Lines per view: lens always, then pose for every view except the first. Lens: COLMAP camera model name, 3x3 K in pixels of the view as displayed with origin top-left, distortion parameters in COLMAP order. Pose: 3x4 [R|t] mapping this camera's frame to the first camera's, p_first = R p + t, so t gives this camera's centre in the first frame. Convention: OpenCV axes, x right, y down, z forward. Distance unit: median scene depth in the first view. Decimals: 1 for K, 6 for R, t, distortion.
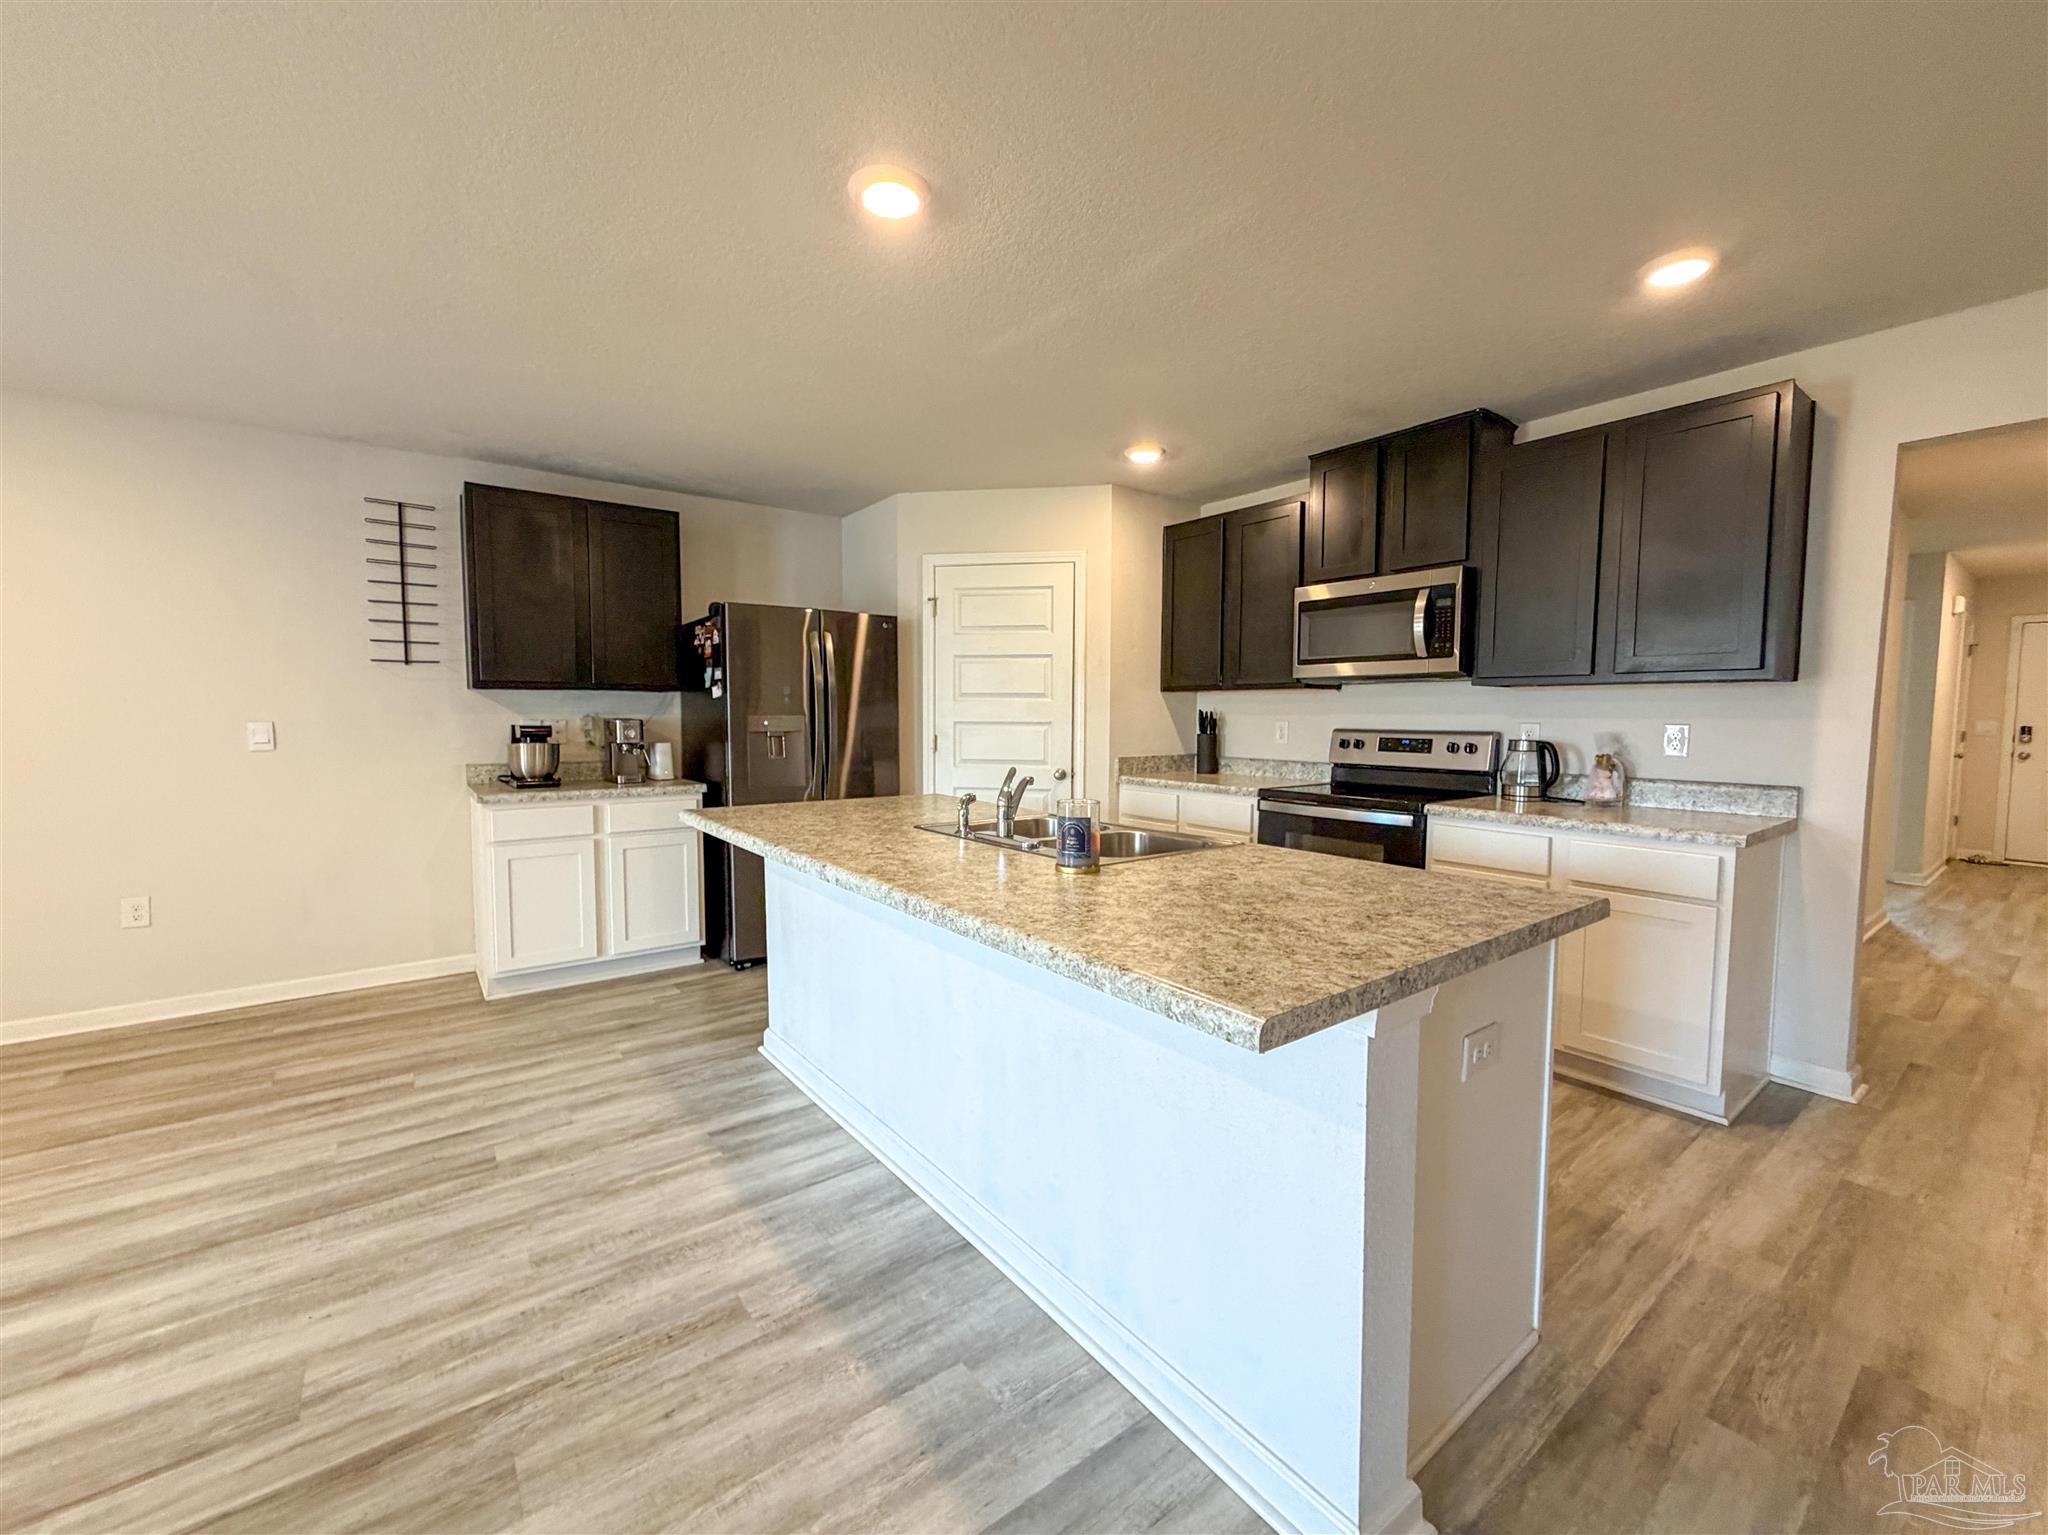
lens RADIAL K [[822.3, 0, 1018.7], [0, 822.3, 768.6], [0, 0, 1]] dist [0.000220, -0.000088]
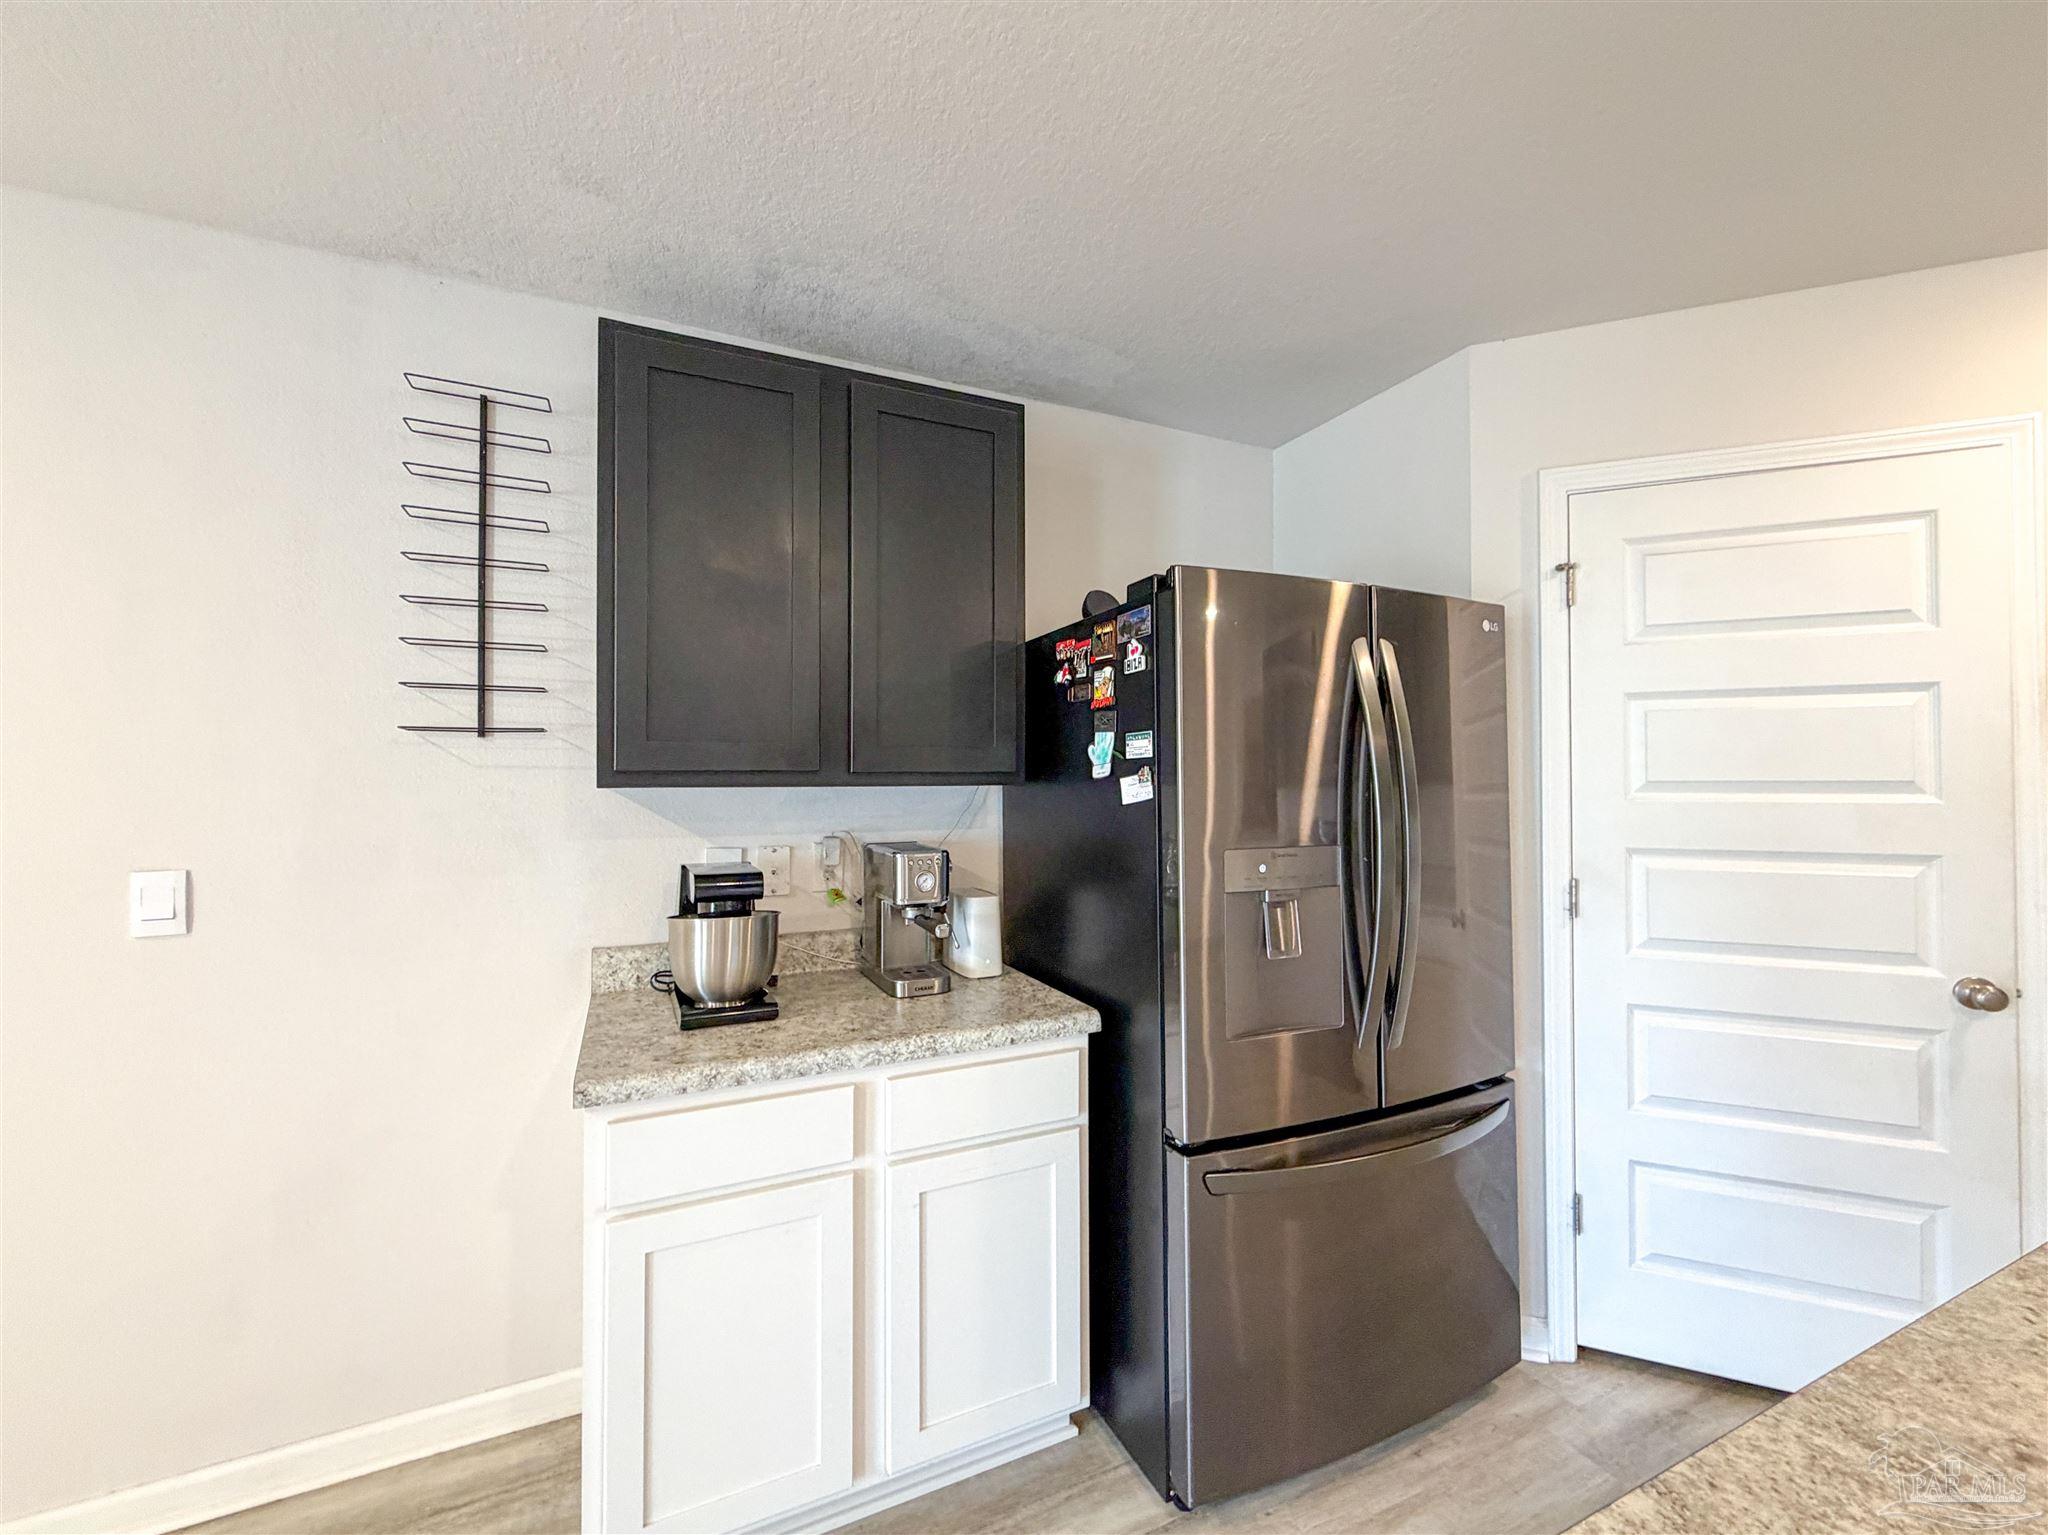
lens RADIAL K [[831.0, 0, 1020.7], [0, 831.0, 769.1], [0, 0, 1]] dist [-0.000901, 0.000142]
pose [[0.978257, -0.009596, -0.207175, -0.380634], [-0.007069, 0.996806, -0.079547, -0.079413], [0.207276, 0.079282, 0.975065, 0.660470]]
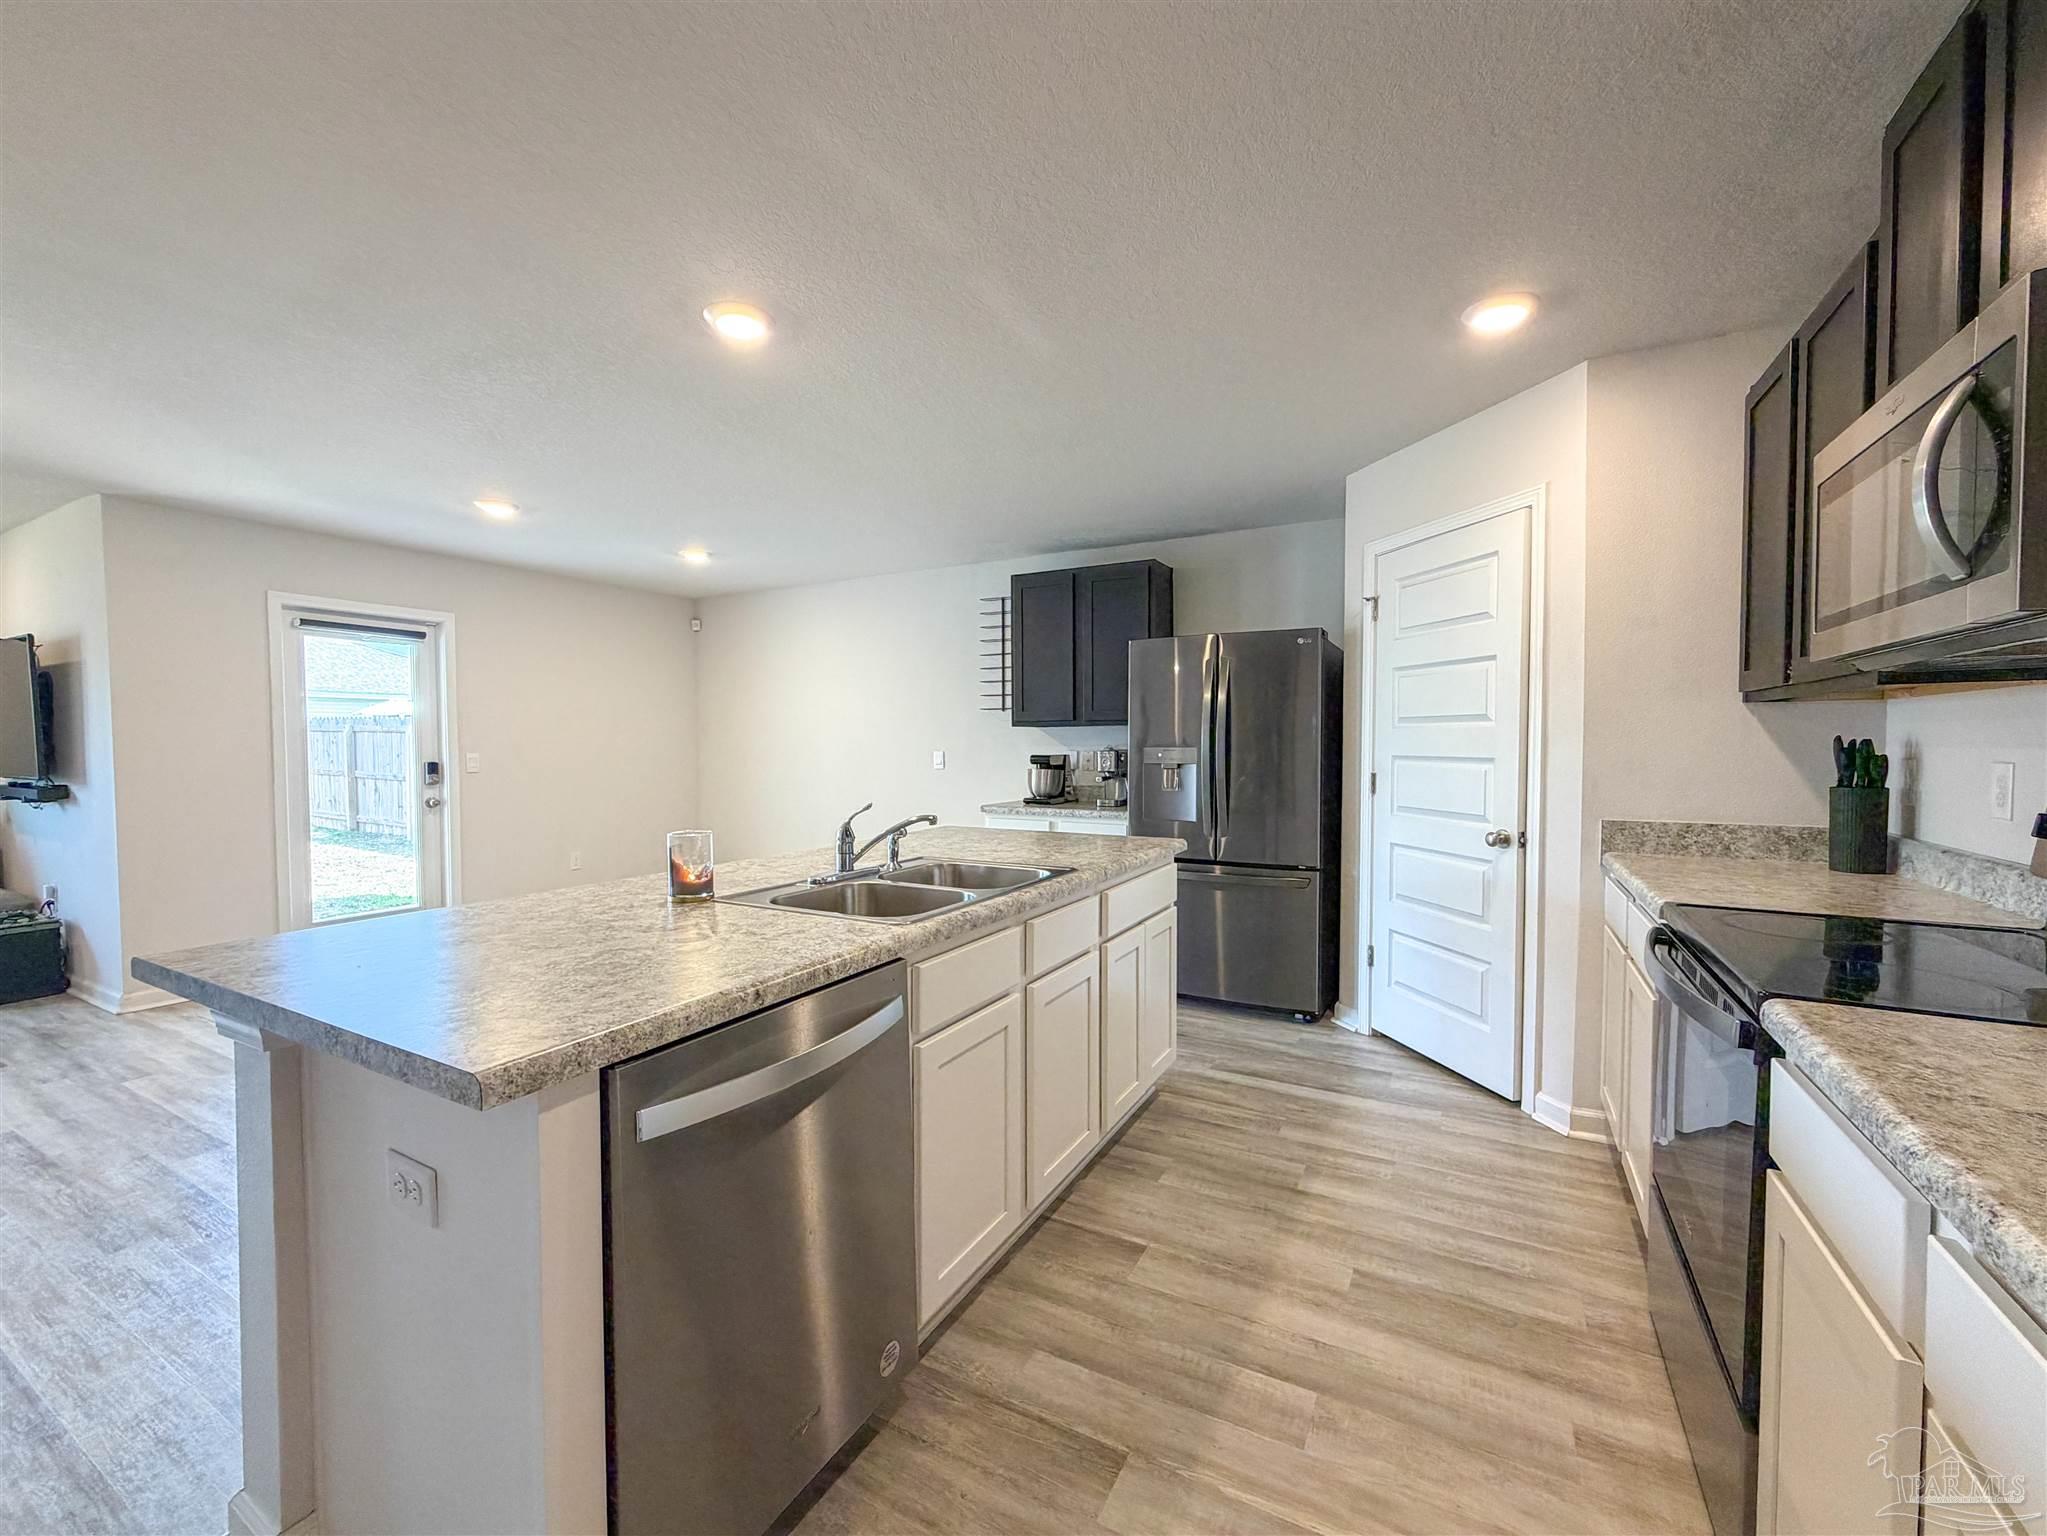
lens RADIAL K [[830.6, 0, 1020.2], [0, 830.6, 769.6], [0, 0, 1]] dist [-0.000901, 0.000142]
pose [[0.408996, 0.026318, -0.912157, 0.616411], [-0.057847, 0.998321, 0.002866, -0.034601], [0.910701, 0.051593, 0.409831, 0.486264]]
